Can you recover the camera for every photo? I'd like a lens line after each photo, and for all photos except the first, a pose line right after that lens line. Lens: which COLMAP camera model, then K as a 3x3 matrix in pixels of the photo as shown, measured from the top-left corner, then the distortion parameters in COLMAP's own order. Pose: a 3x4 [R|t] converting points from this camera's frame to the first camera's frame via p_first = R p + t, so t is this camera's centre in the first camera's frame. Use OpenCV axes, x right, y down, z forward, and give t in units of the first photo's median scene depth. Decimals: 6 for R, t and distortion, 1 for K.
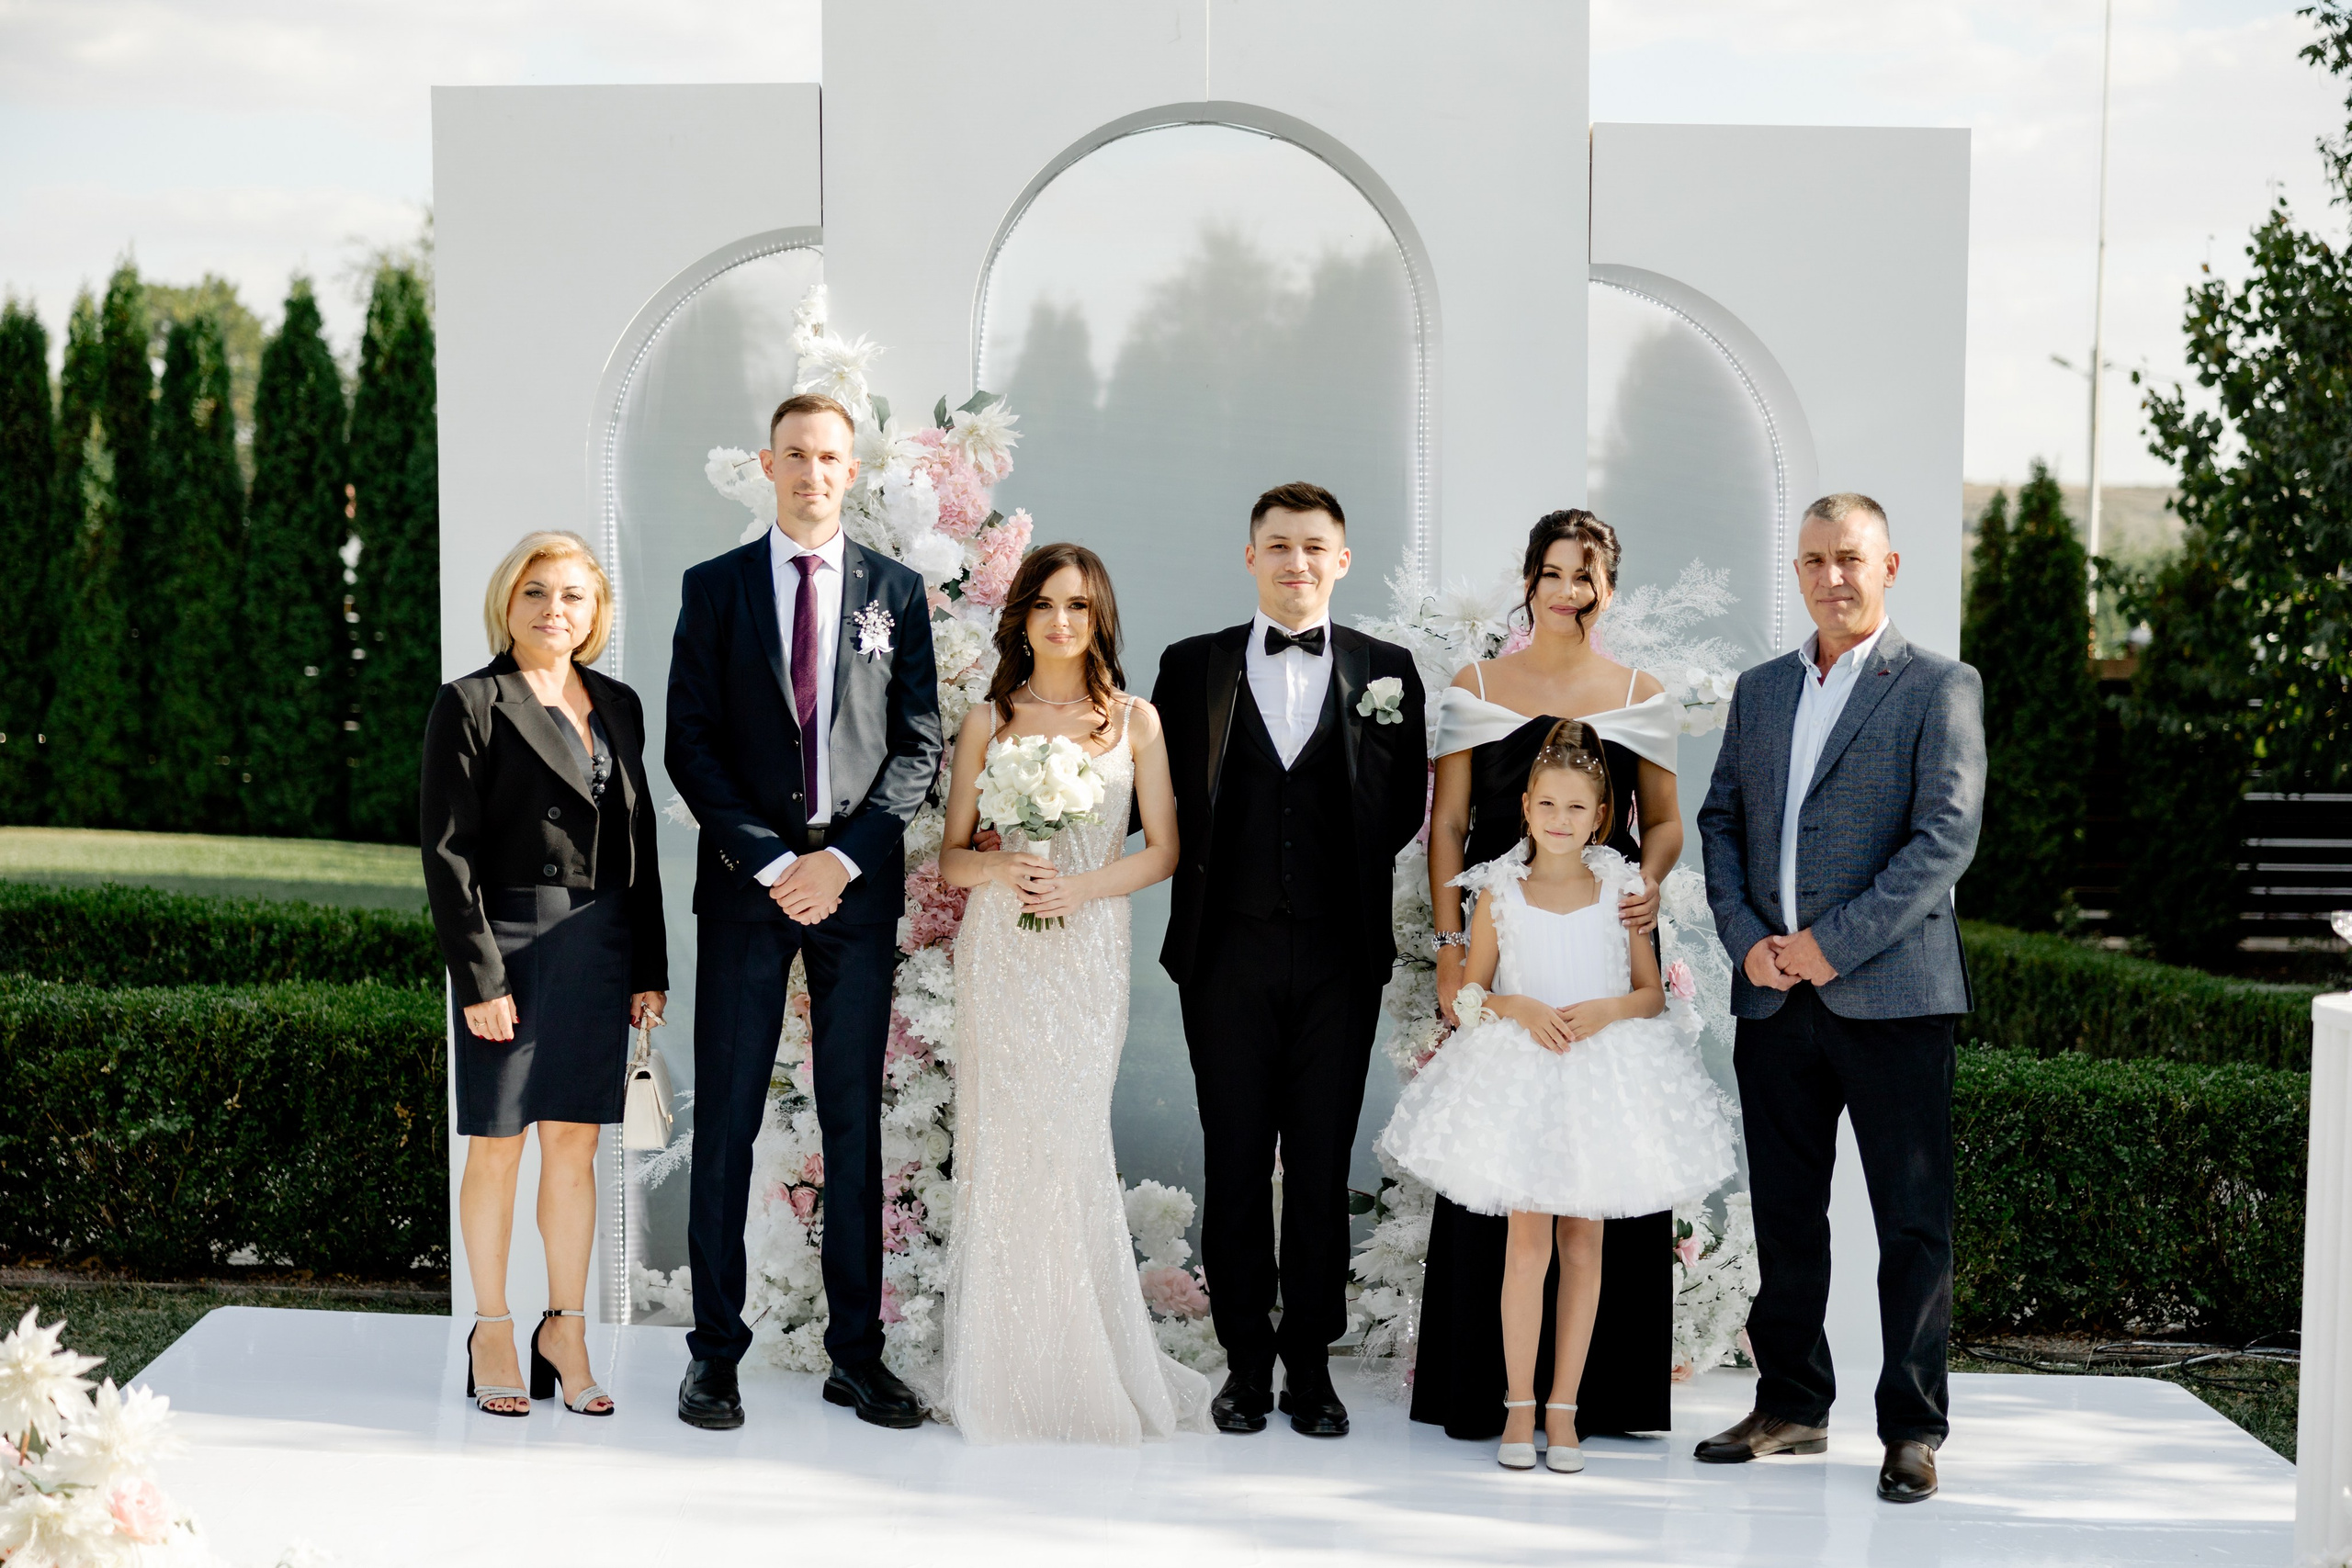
lens RADIAL K [[3784.8, 0, 1136.7], [0, 3784.8, 781.5], [0, 0, 1]] dist [-0.000643, -0.061874]
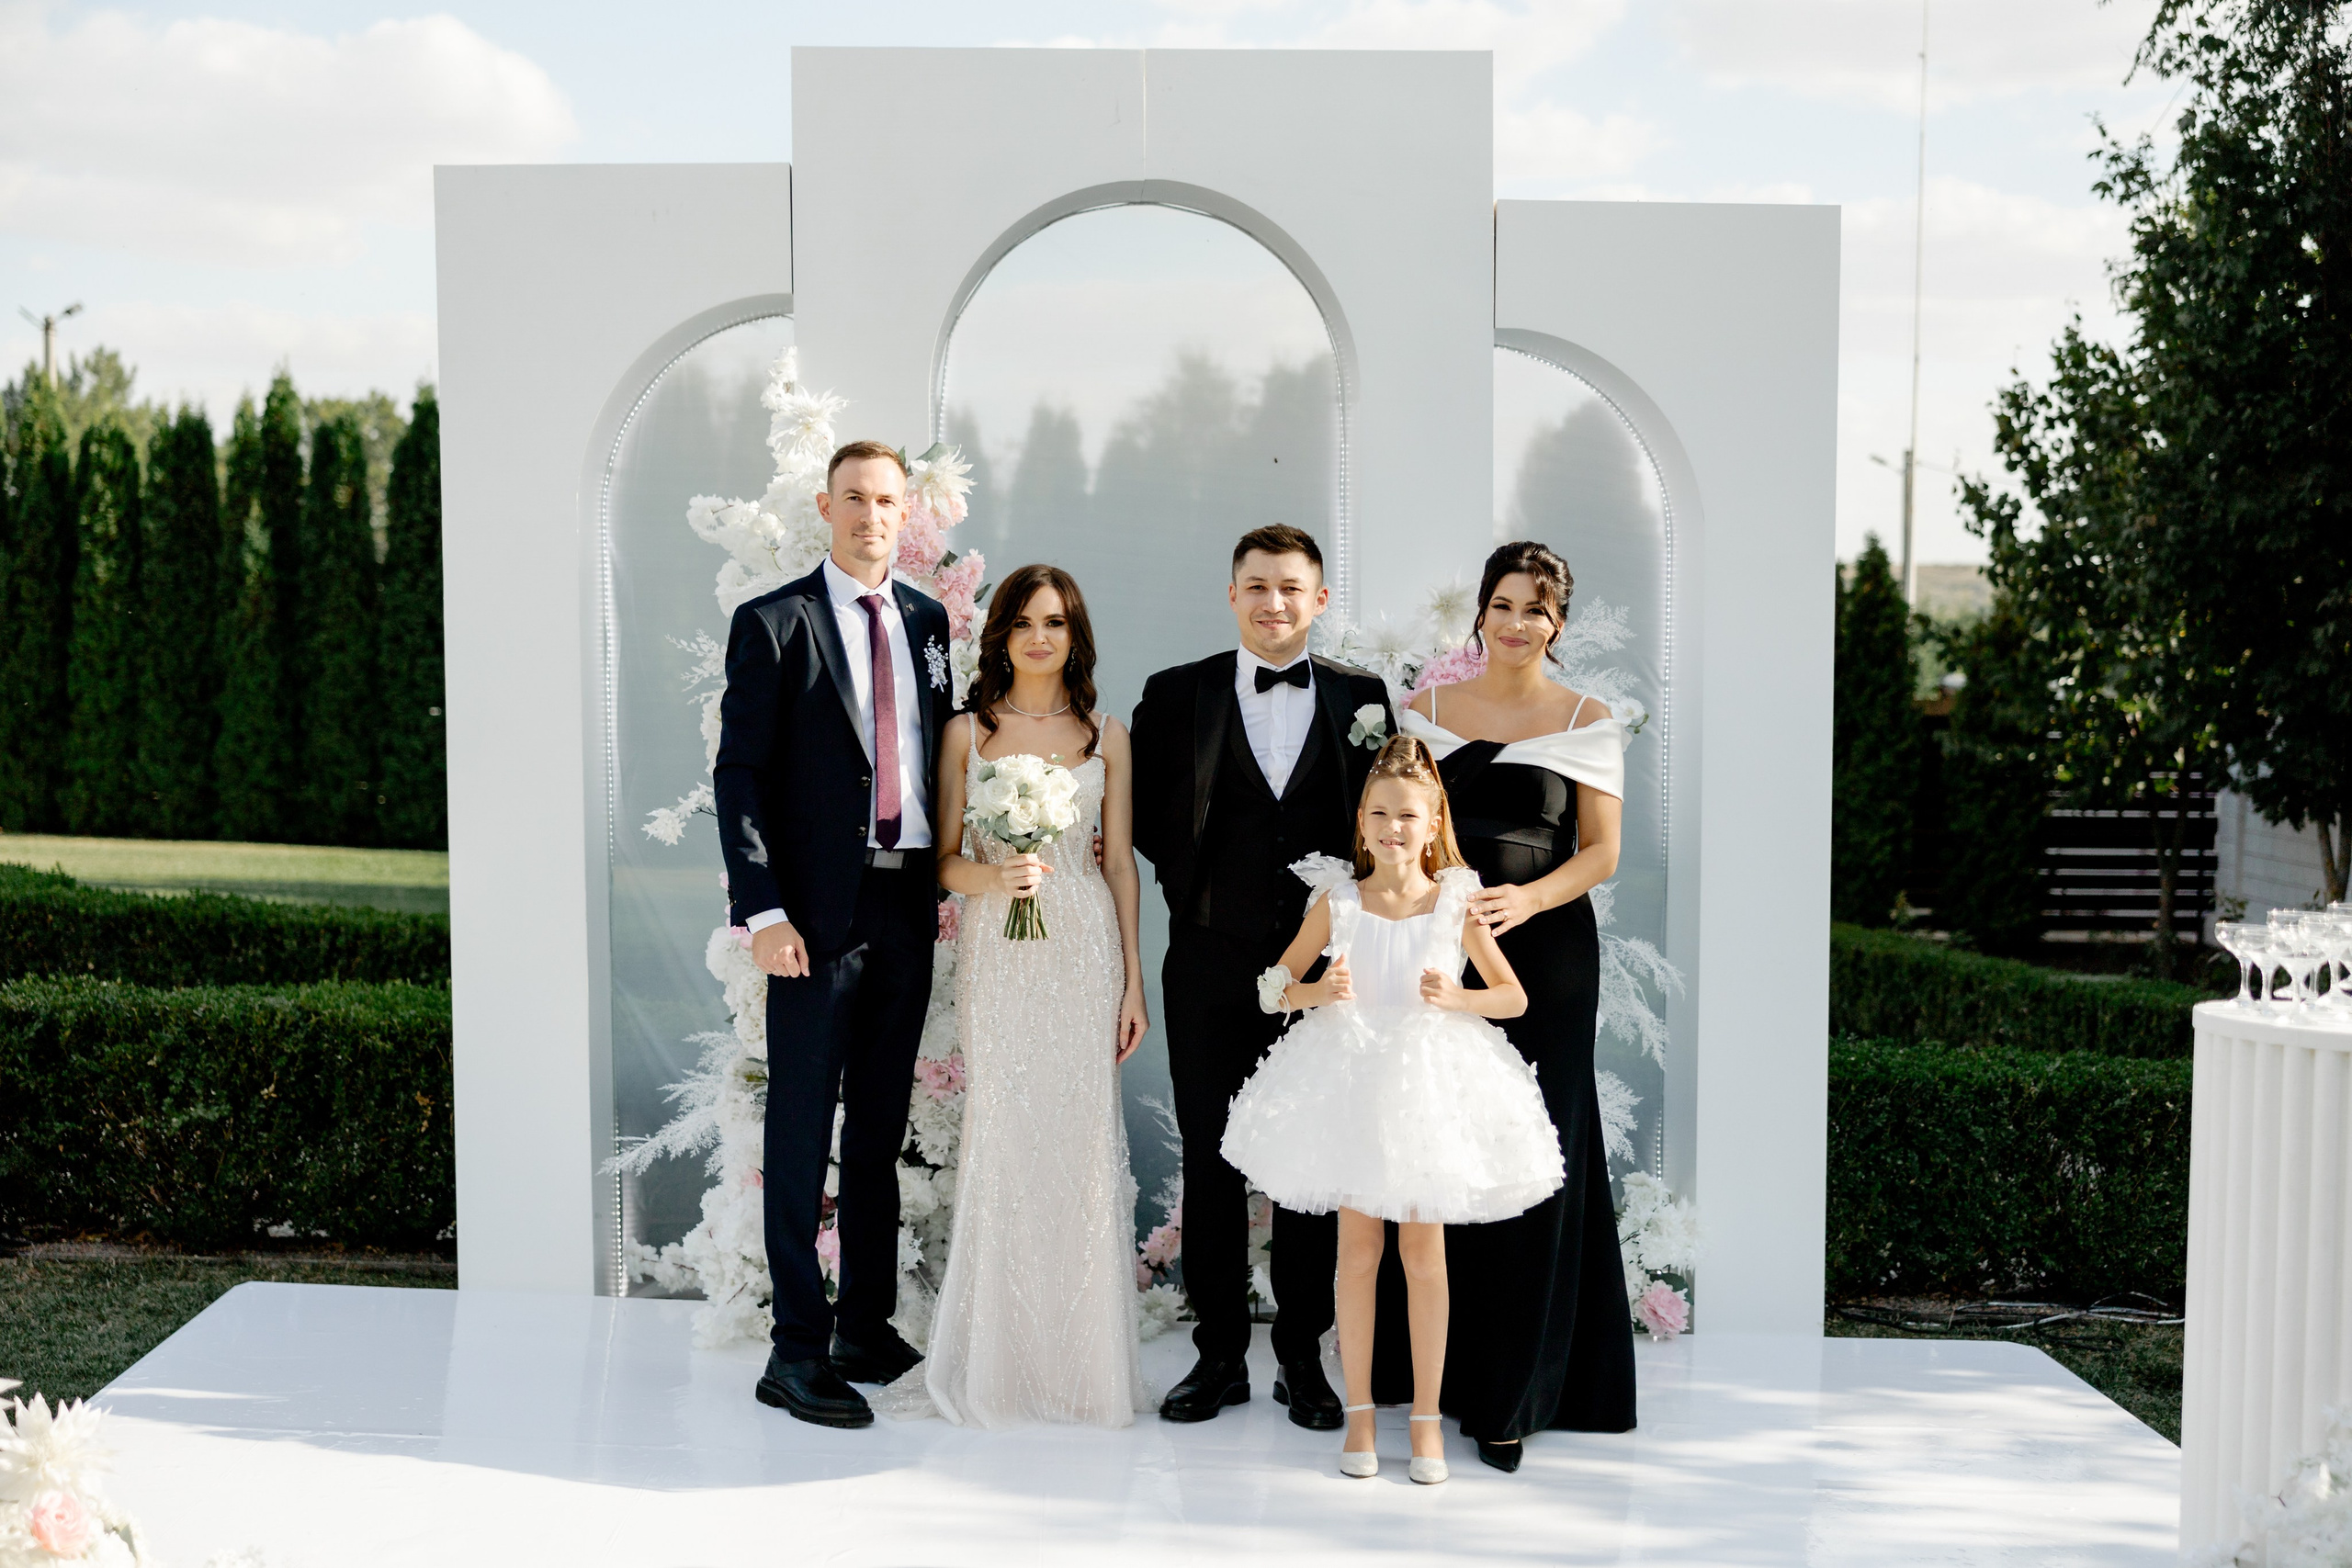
lens RADIAL K [[3072.1, 0, 1143.8], [0, 3072.1, 776.7], [0, 0, 1]] dist [0.028776, -0.204150]
pose [[0.999986, -0.001466, 0.005165, 0.008513], [0.001509, 0.999964, -0.008339, 0.000581], [-0.005153, 0.008347, 0.999952, 0.075652]]
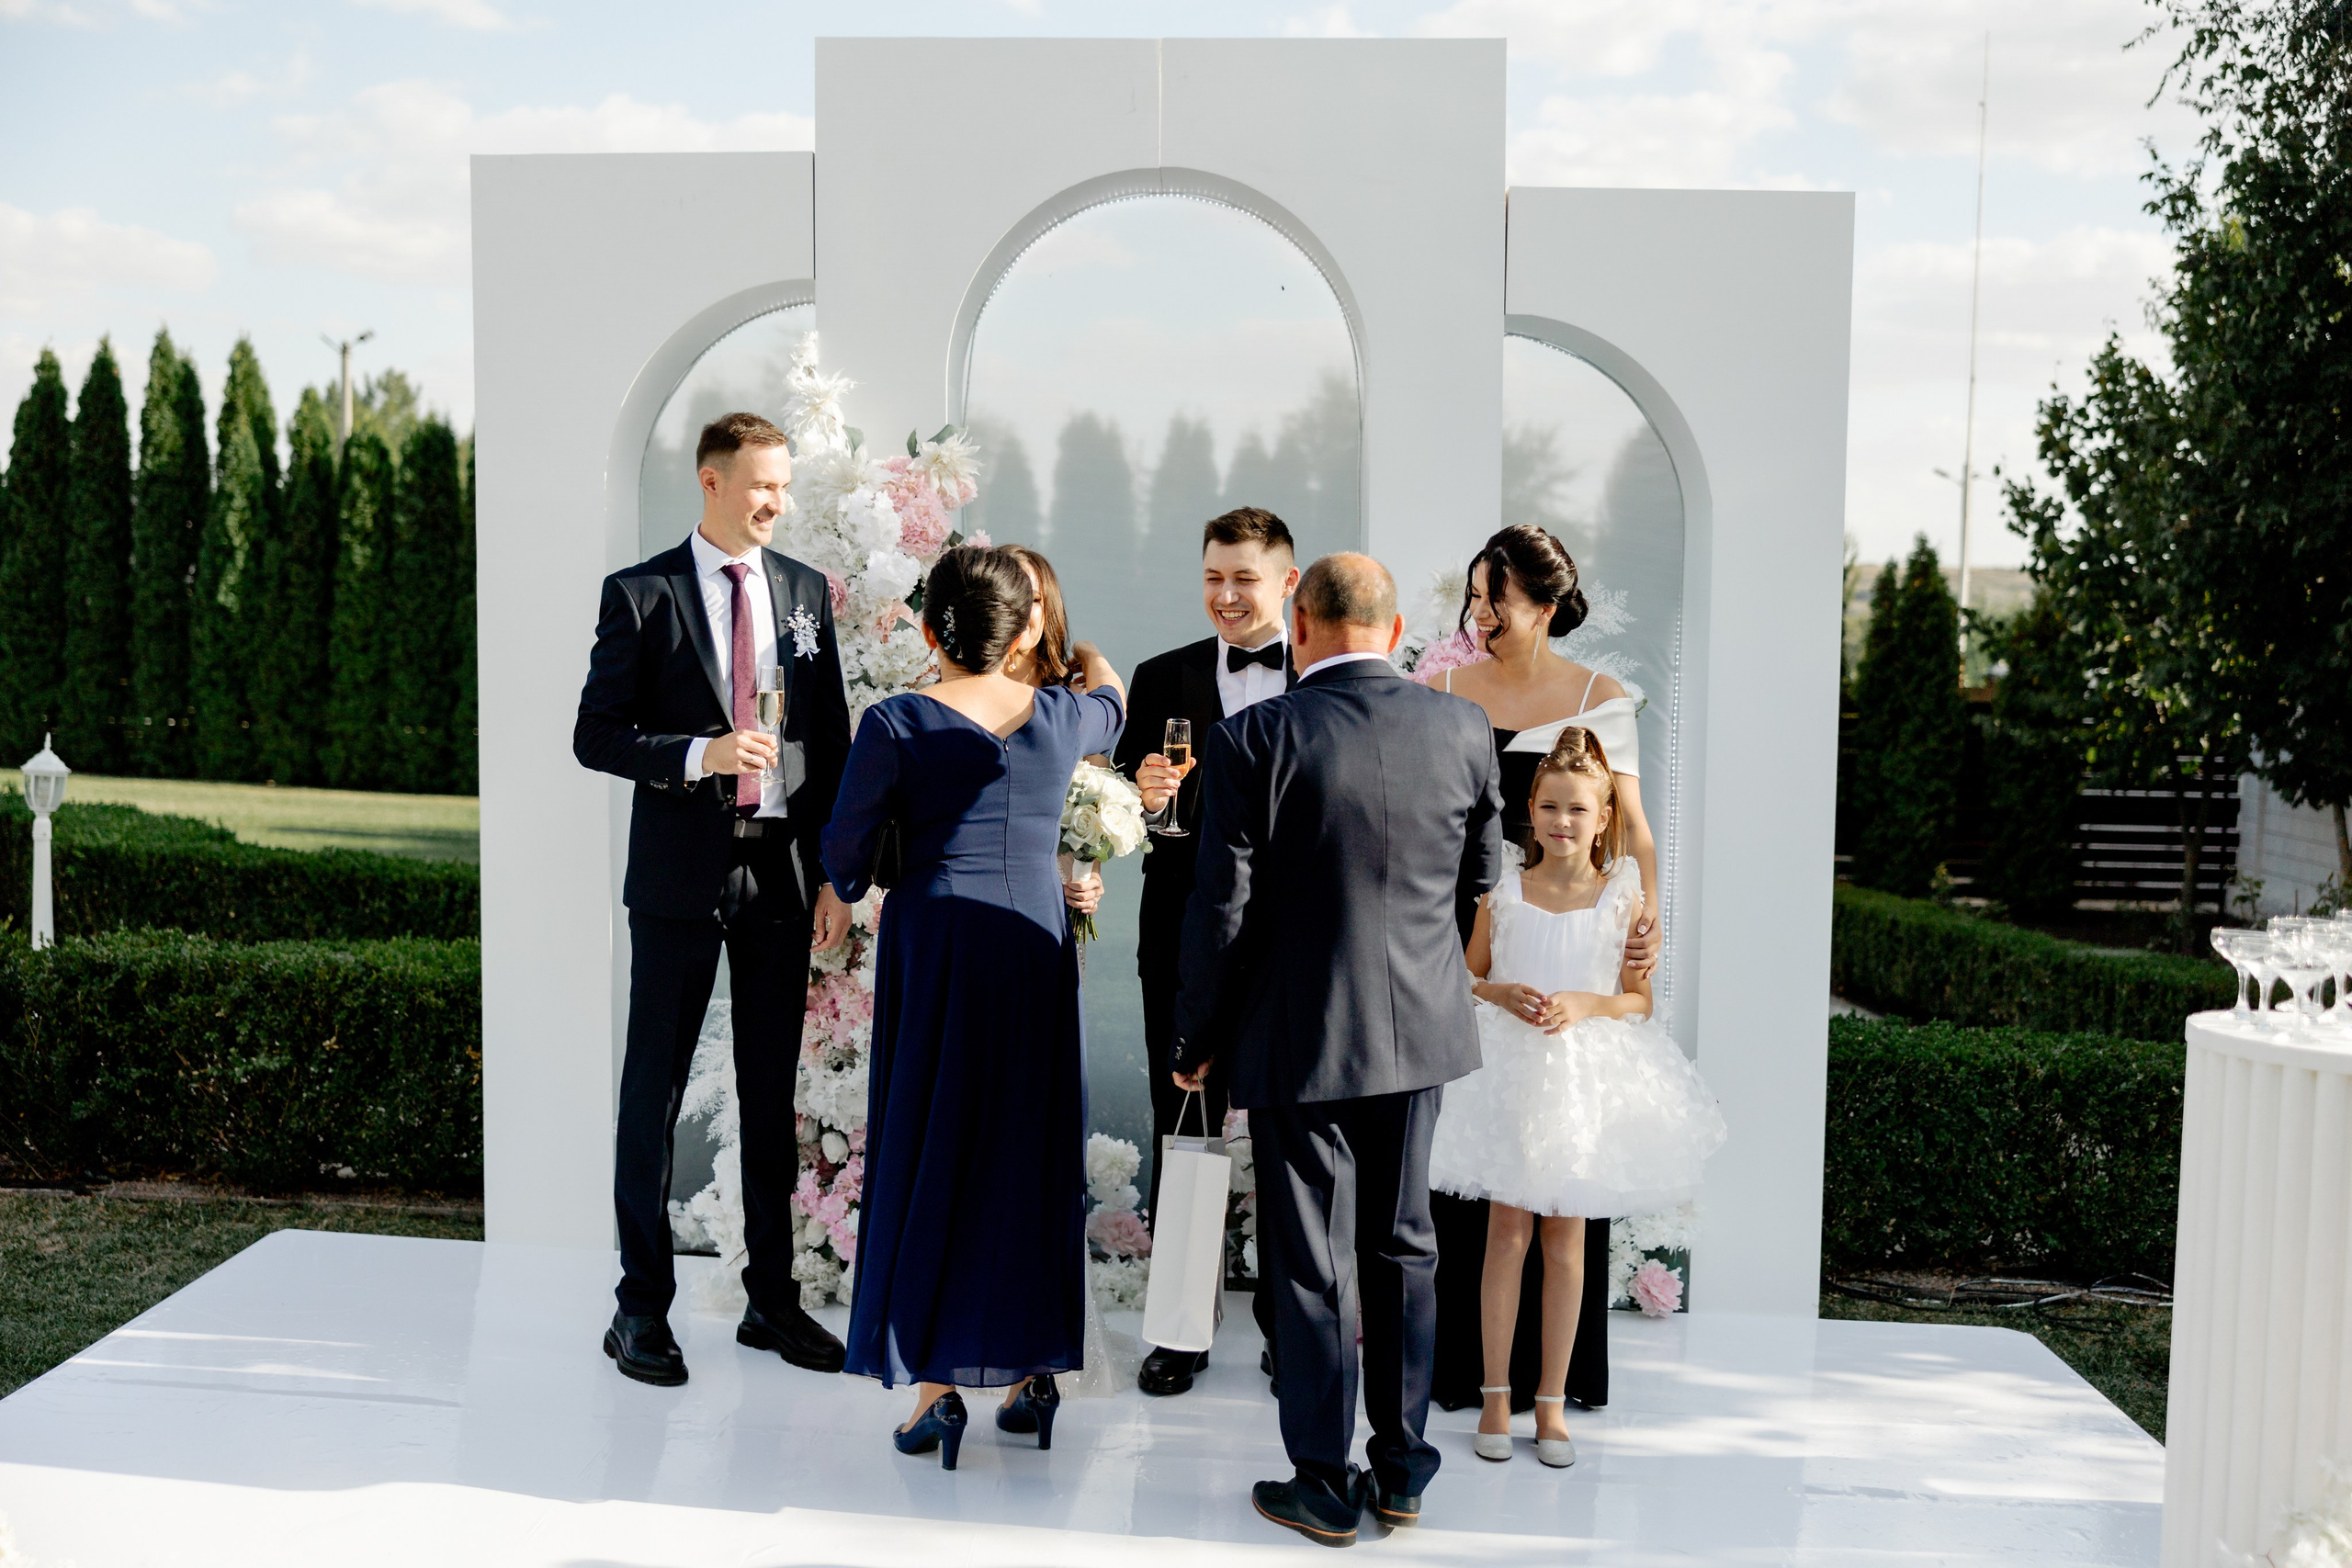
lens RADIAL K [[2679.5, 0, 1107.0], [0, 2679.5, 790.3], [0, 0, 1]] dist [-0.015013, -0.023839]
pose [[0.998052, 0.011297, -0.061360, 0.036185], [-0.010801, 0.999906, 0.008415, -0.001879], [0.061450, -0.007736, 0.998080, 0.144143]]
